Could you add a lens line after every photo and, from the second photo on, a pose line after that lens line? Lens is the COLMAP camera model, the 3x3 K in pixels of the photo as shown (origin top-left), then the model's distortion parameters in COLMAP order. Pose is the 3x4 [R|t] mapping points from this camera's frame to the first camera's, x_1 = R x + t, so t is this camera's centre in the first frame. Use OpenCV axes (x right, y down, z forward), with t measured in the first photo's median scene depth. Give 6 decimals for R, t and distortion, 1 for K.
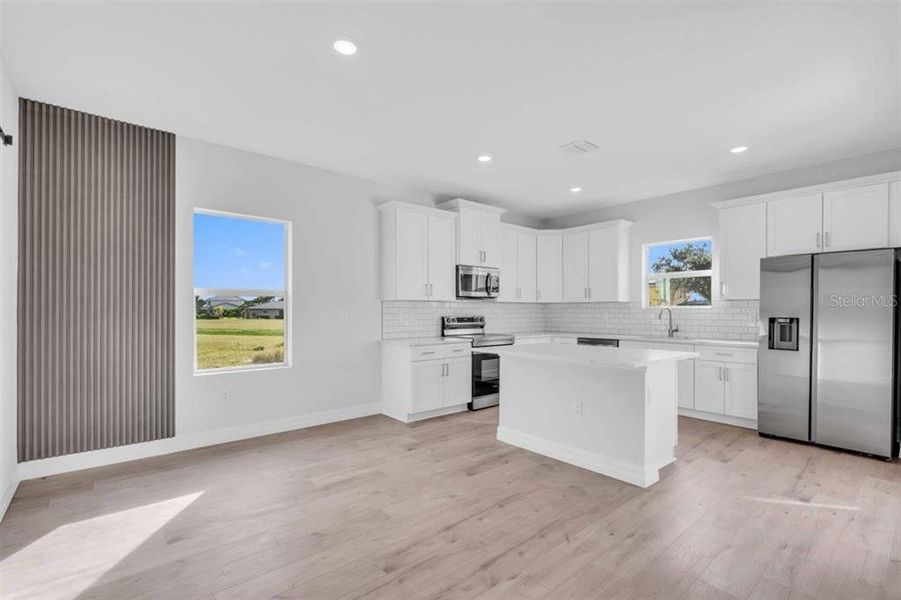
lens RADIAL K [[412.5, 0, 455.2], [0, 412.5, 311.8], [0, 0, 1]] dist [0.000636, -0.000120]
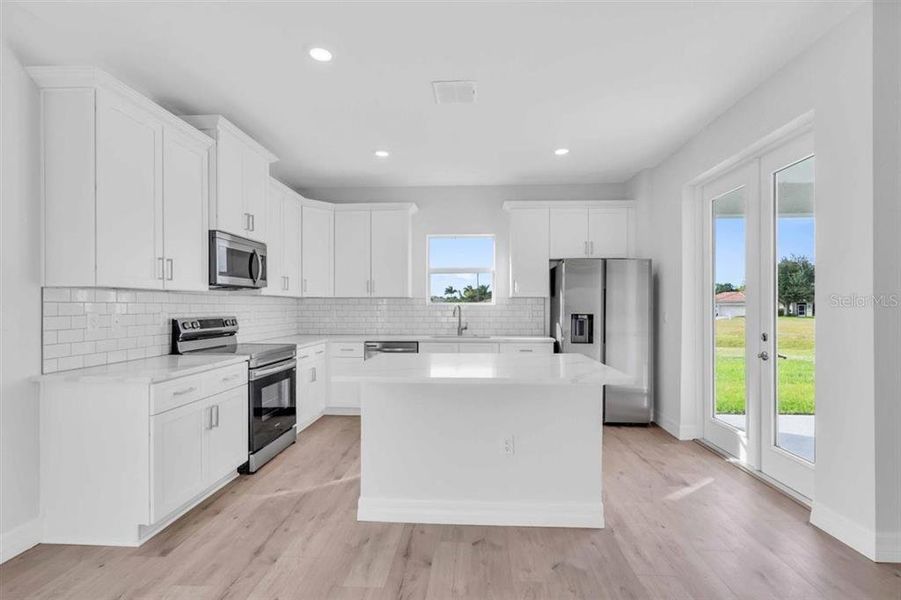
lens RADIAL K [[414.7, 0, 454.1], [0, 414.7, 305.9], [0, 0, 1]] dist [-0.001030, -0.000216]
pose [[0.691023, 0.001261, 0.722832, -0.190930], [0.002143, 0.999991, -0.003793, -0.003489], [-0.722830, 0.004170, 0.691013, 0.371209]]
